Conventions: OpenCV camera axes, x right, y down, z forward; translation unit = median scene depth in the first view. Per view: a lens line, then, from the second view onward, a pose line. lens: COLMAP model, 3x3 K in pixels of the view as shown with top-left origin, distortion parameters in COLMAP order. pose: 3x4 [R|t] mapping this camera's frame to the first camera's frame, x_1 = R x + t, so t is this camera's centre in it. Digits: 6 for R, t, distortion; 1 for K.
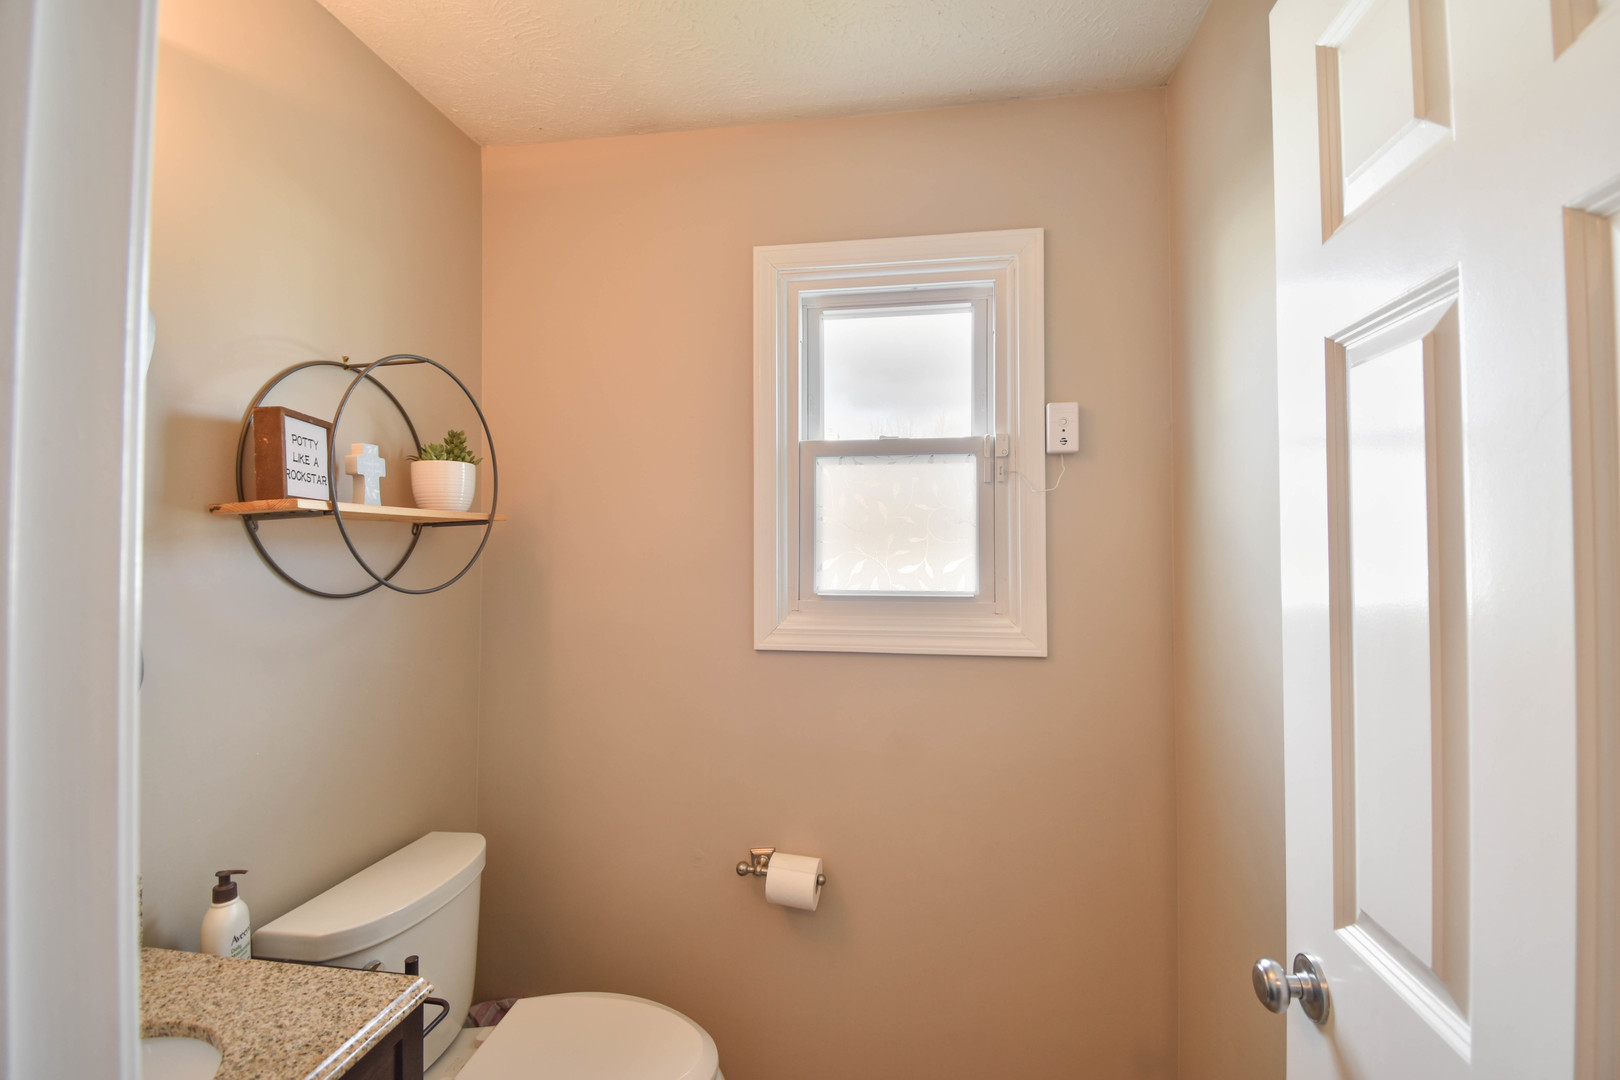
lens RADIAL K [[731.2, 0, 815.6], [0, 731.2, 533.7], [0, 0, 1]] dist [0.037995, -0.030915]
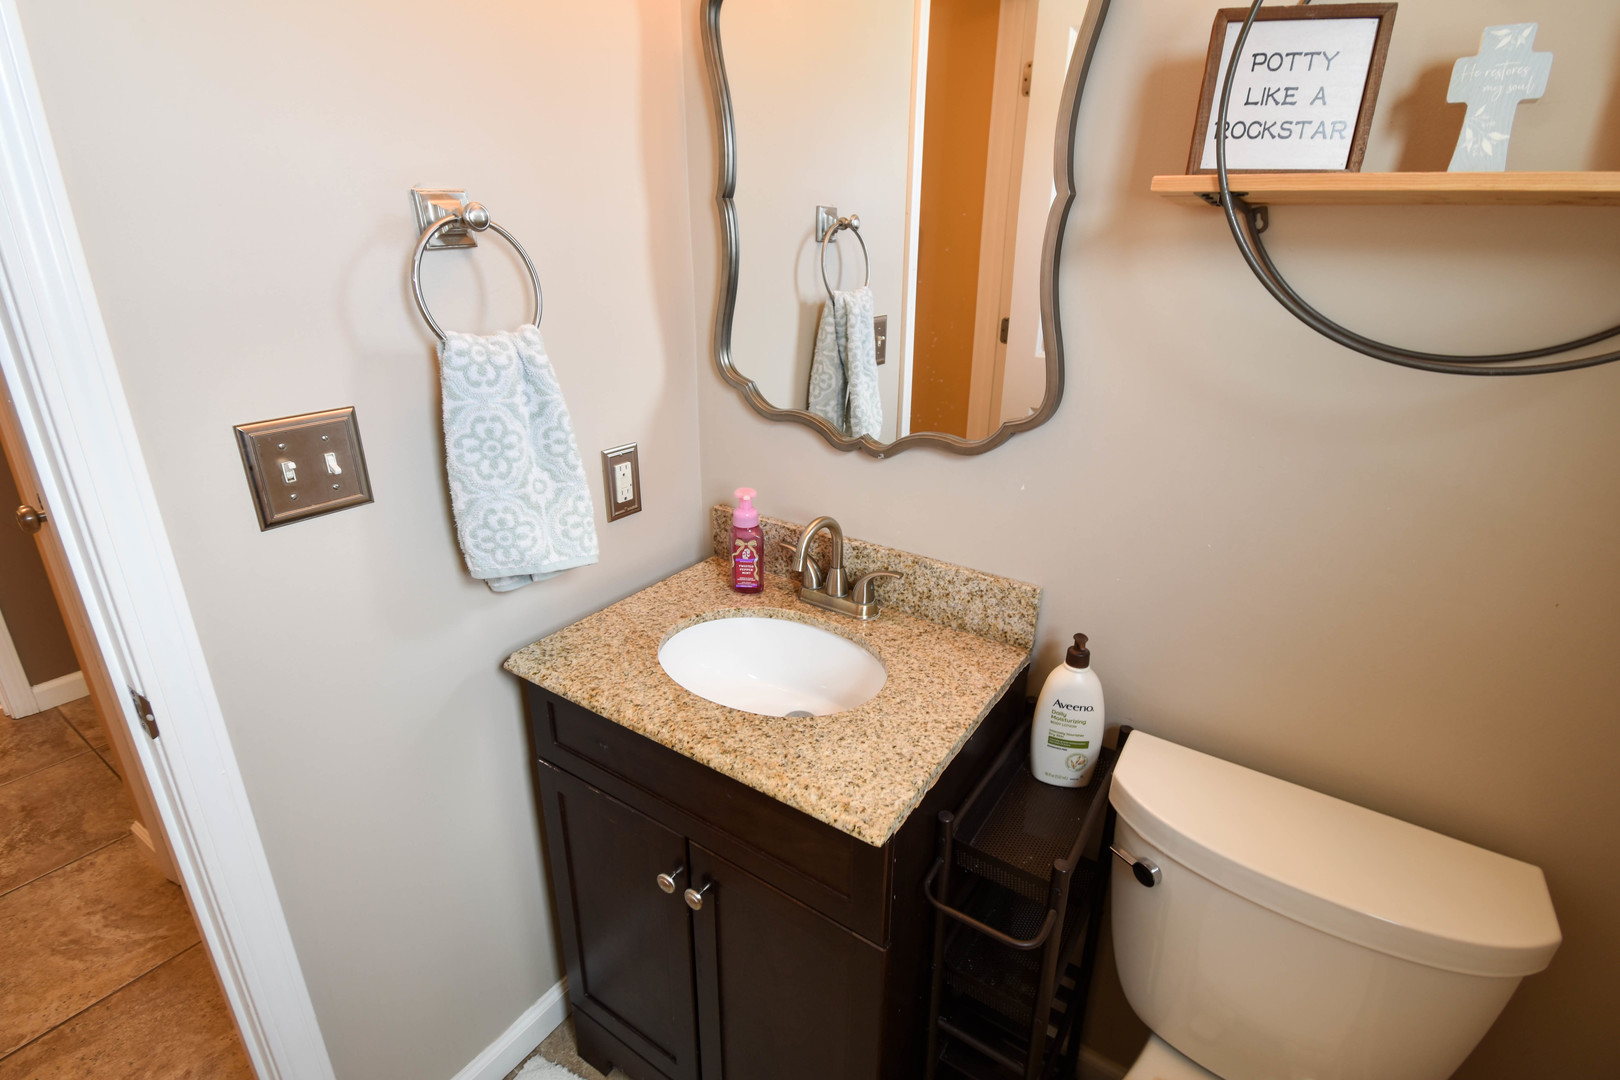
lens RADIAL K [[731.2, 0, 815.6], [0, 731.2, 533.7], [0, 0, 1]] dist [0.037995, -0.030915]
pose [[-0.399198, 0.324807, -0.857404, 0.067690], [0.008695, 0.936447, 0.350702, 0.015072], [0.916824, 0.132545, -0.376651, 0.922512]]
